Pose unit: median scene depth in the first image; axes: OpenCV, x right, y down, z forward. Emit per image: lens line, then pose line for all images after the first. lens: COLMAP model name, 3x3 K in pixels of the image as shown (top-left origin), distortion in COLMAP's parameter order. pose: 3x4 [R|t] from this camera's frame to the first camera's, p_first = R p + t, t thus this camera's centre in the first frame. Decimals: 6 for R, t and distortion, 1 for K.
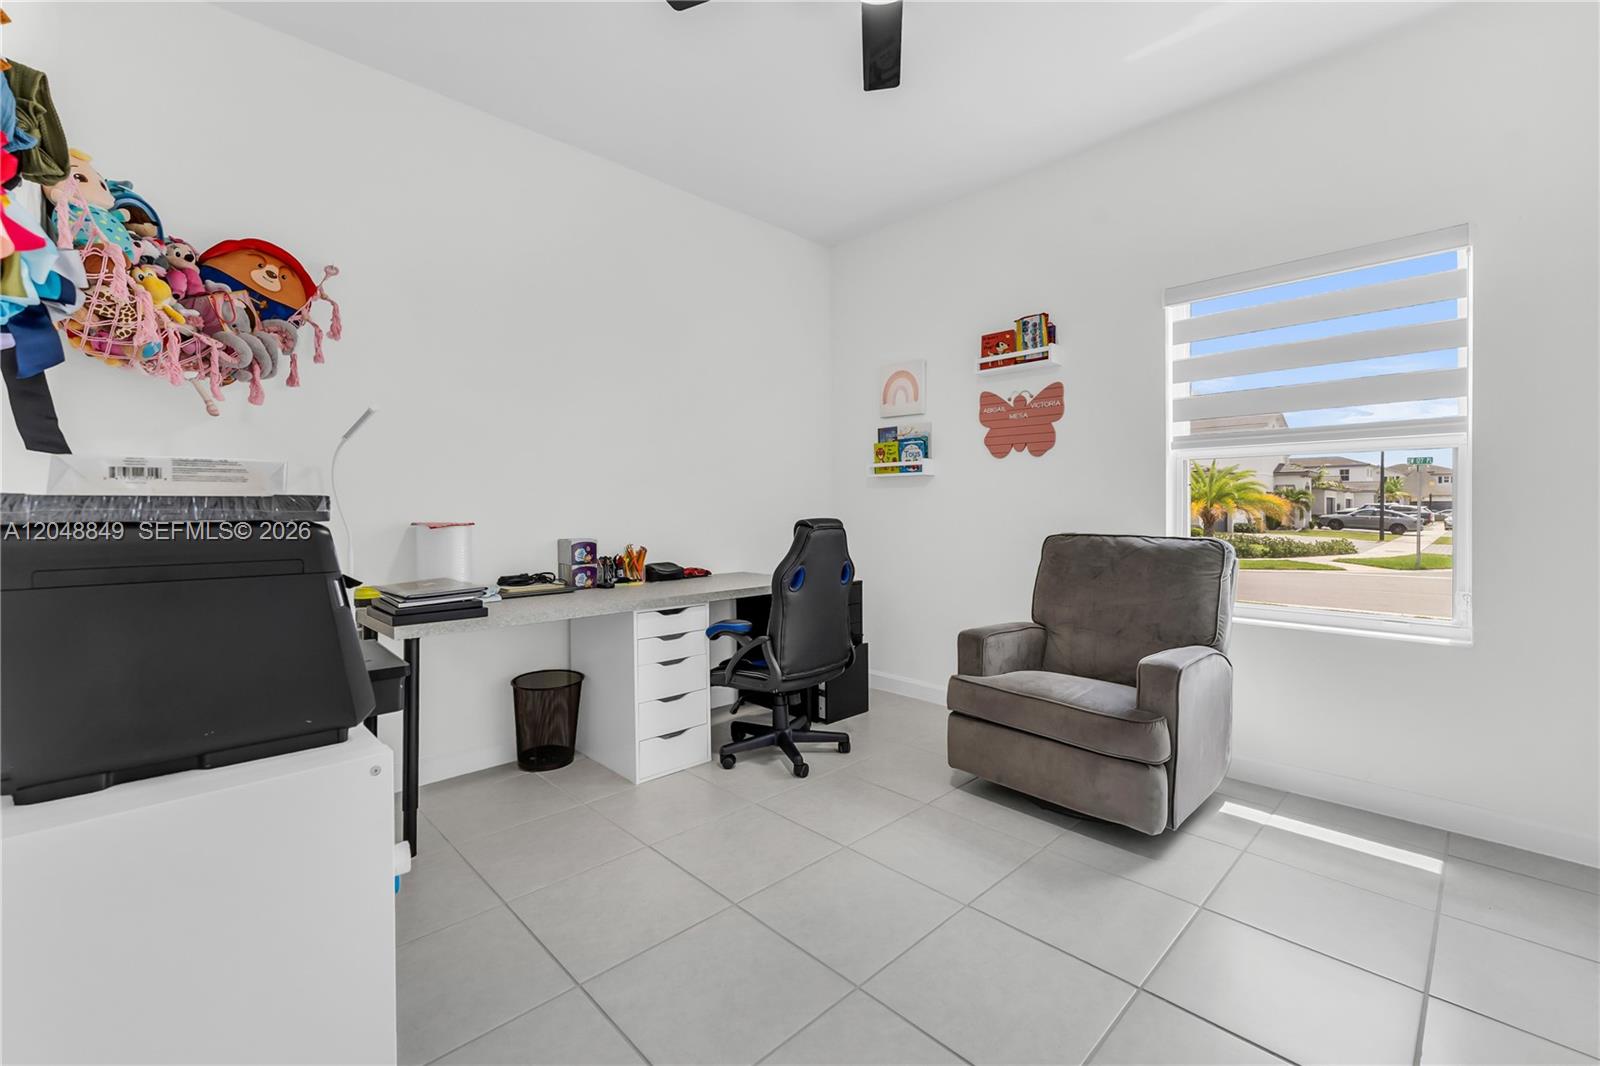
lens RADIAL K [[656.0, 0, 800.8], [0, 656.0, 527.7], [0, 0, 1]] dist [0.001008, 0.000035]
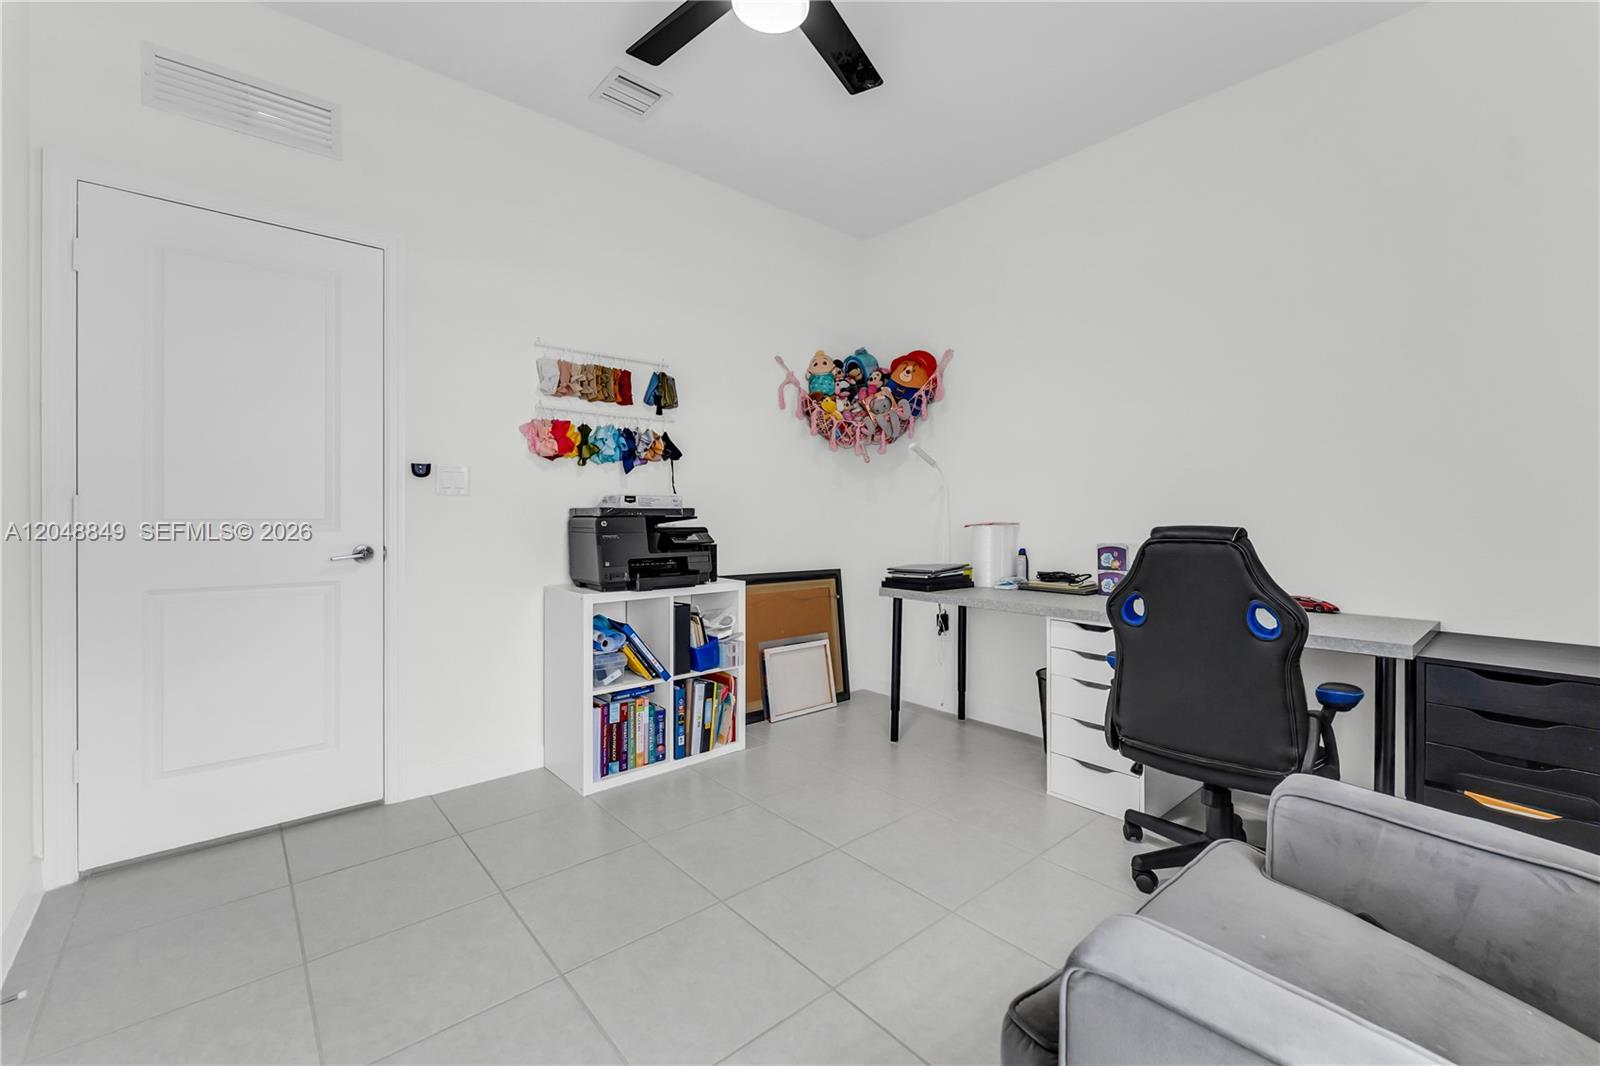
lens RADIAL K [[656.0, 0, 800.8], [0, 656.0, 527.7], [0, 0, 1]] dist [0.001008, 0.000035]
pose [[-0.033219, 0.027758, -0.999063, 0.700862], [-0.029691, 0.999146, 0.028748, -0.022236], [0.999007, 0.030619, -0.032367, 0.624604]]
